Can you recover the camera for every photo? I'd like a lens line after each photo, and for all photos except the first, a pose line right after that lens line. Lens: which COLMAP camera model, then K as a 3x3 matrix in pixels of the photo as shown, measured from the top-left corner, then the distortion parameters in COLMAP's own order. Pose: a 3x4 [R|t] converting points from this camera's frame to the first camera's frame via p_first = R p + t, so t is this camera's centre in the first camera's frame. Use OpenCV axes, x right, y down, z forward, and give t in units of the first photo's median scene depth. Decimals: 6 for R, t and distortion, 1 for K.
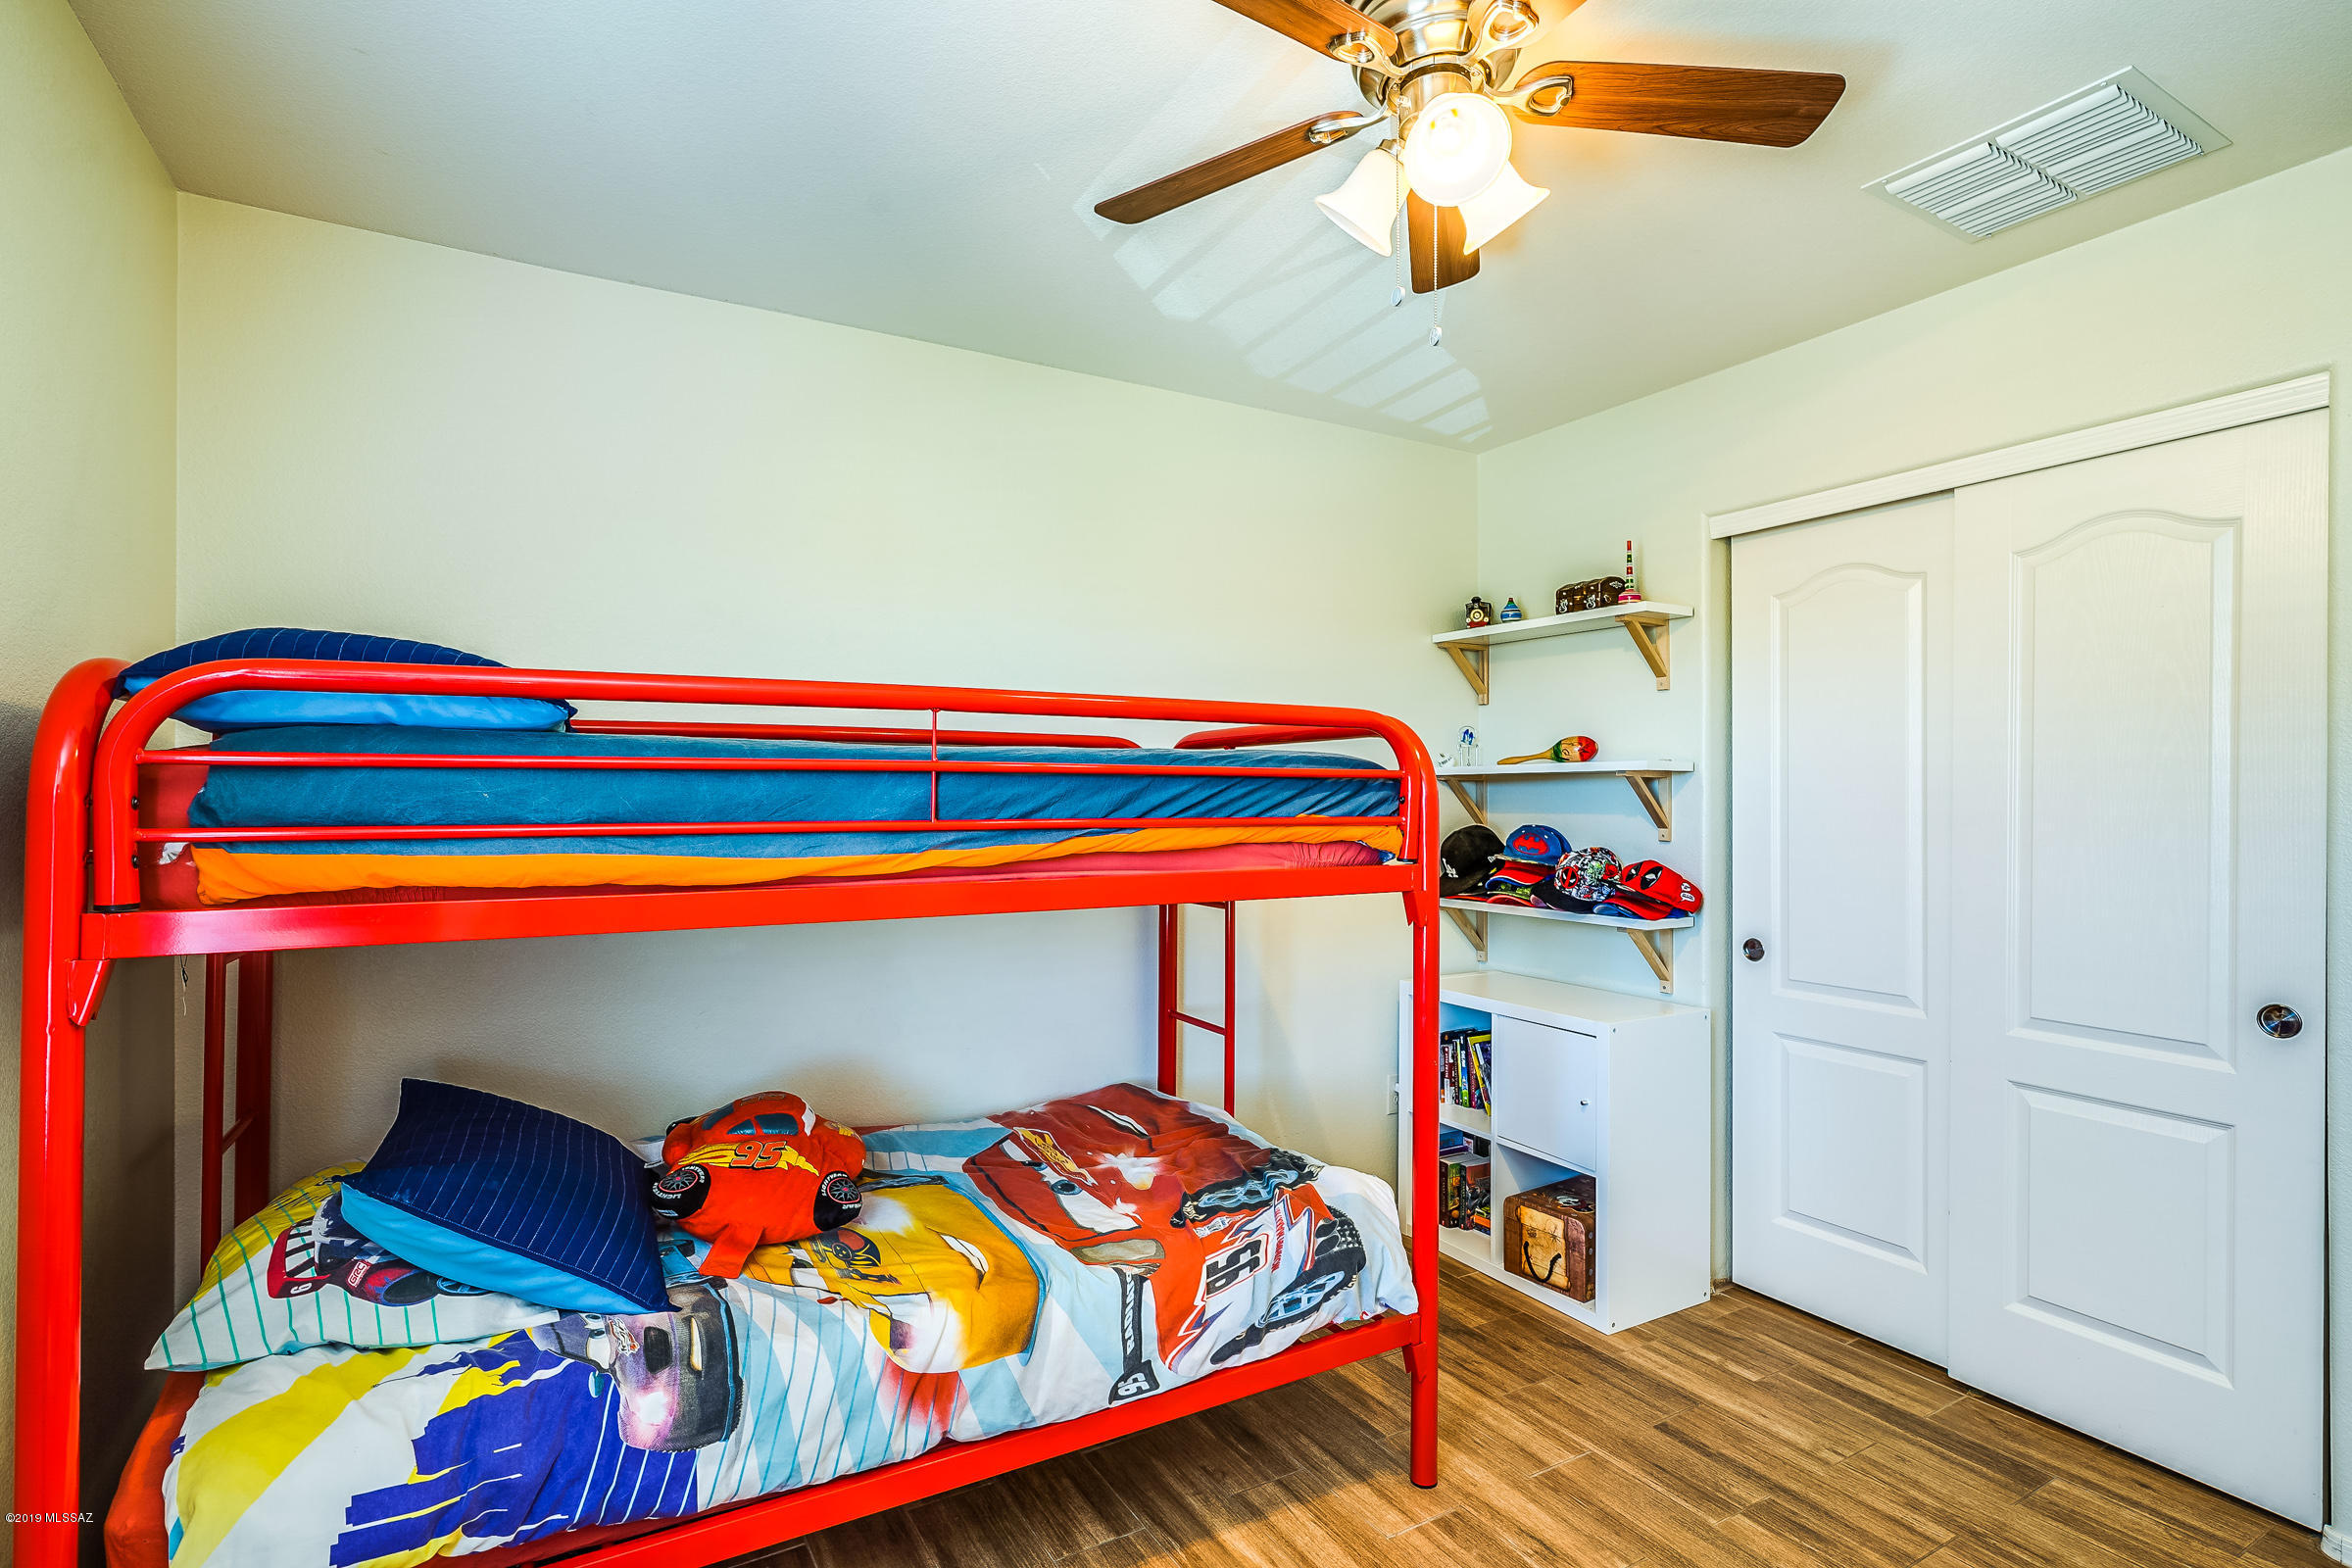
lens RADIAL K [[1131.9, 0, 1162.5], [0, 1131.9, 798.1], [0, 0, 1]] dist [-0.001833, -0.000437]
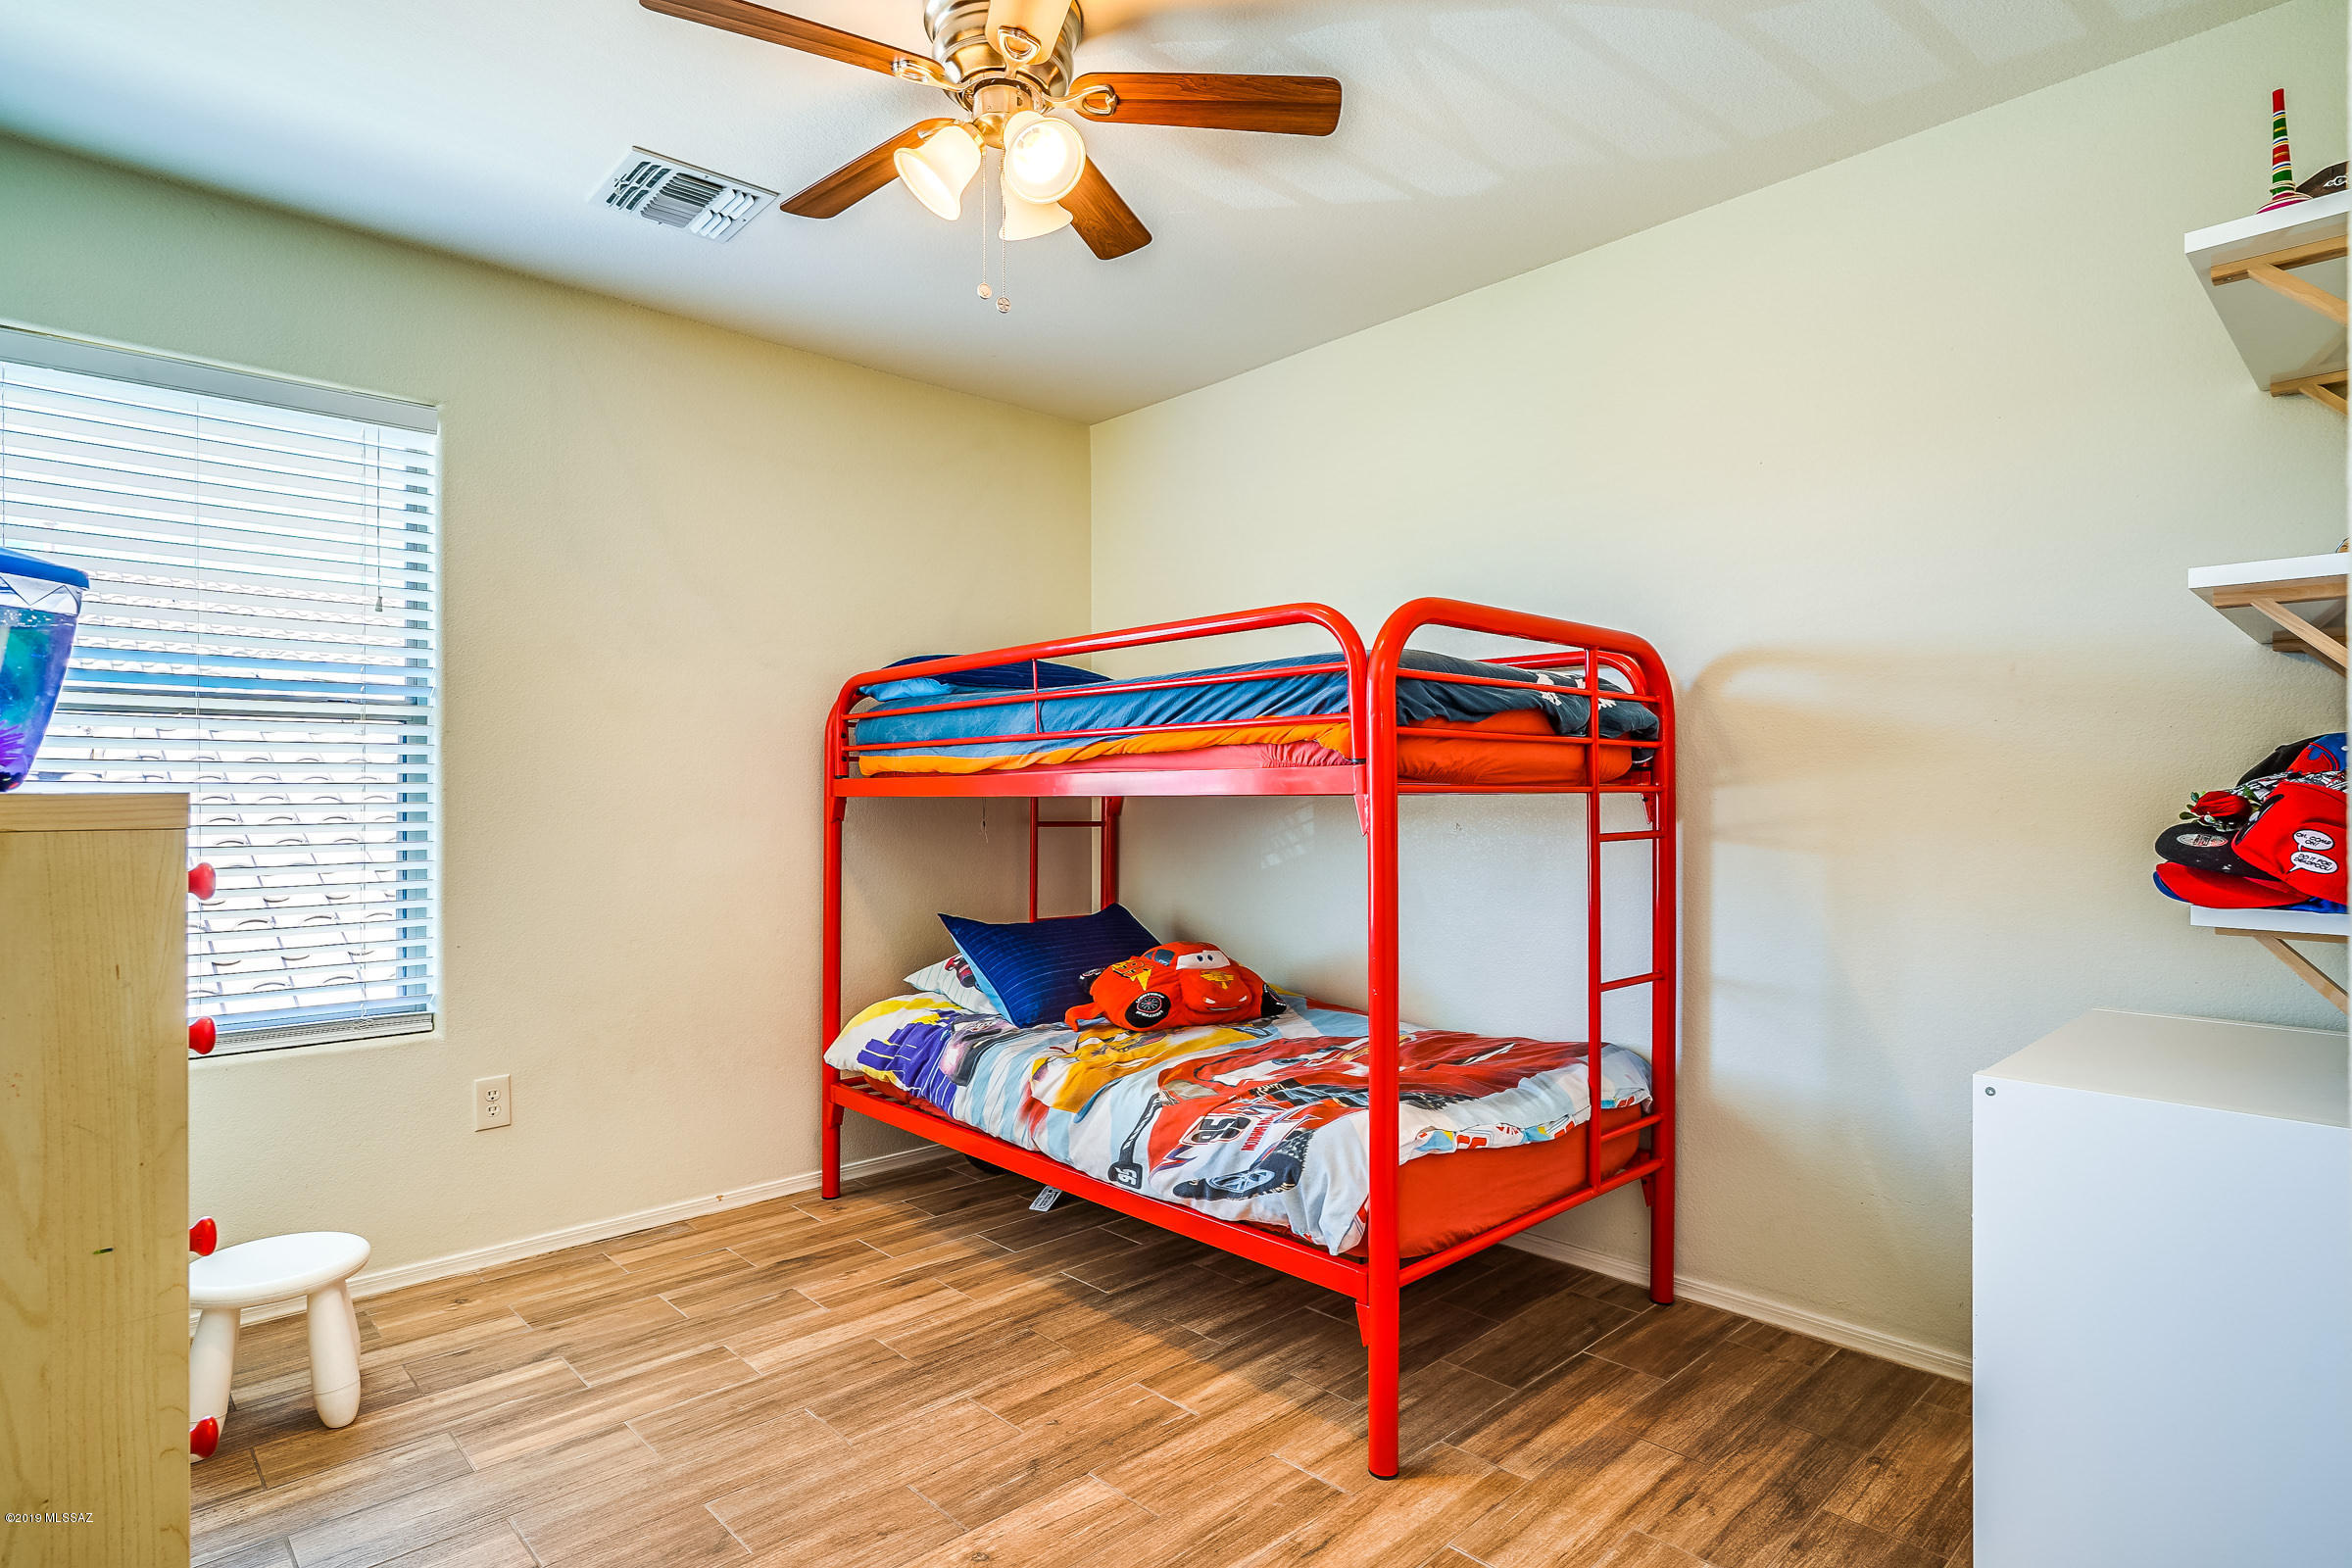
lens RADIAL K [[1222.7, 0, 1180.6], [0, 1222.7, 794.2], [0, 0, 1]] dist [0.002574, 0.000816]
pose [[0.239109, -0.001173, -0.970992, 1.268945], [0.005387, 0.999985, 0.000119, 0.091614], [0.970978, -0.005259, 0.239112, 0.713391]]
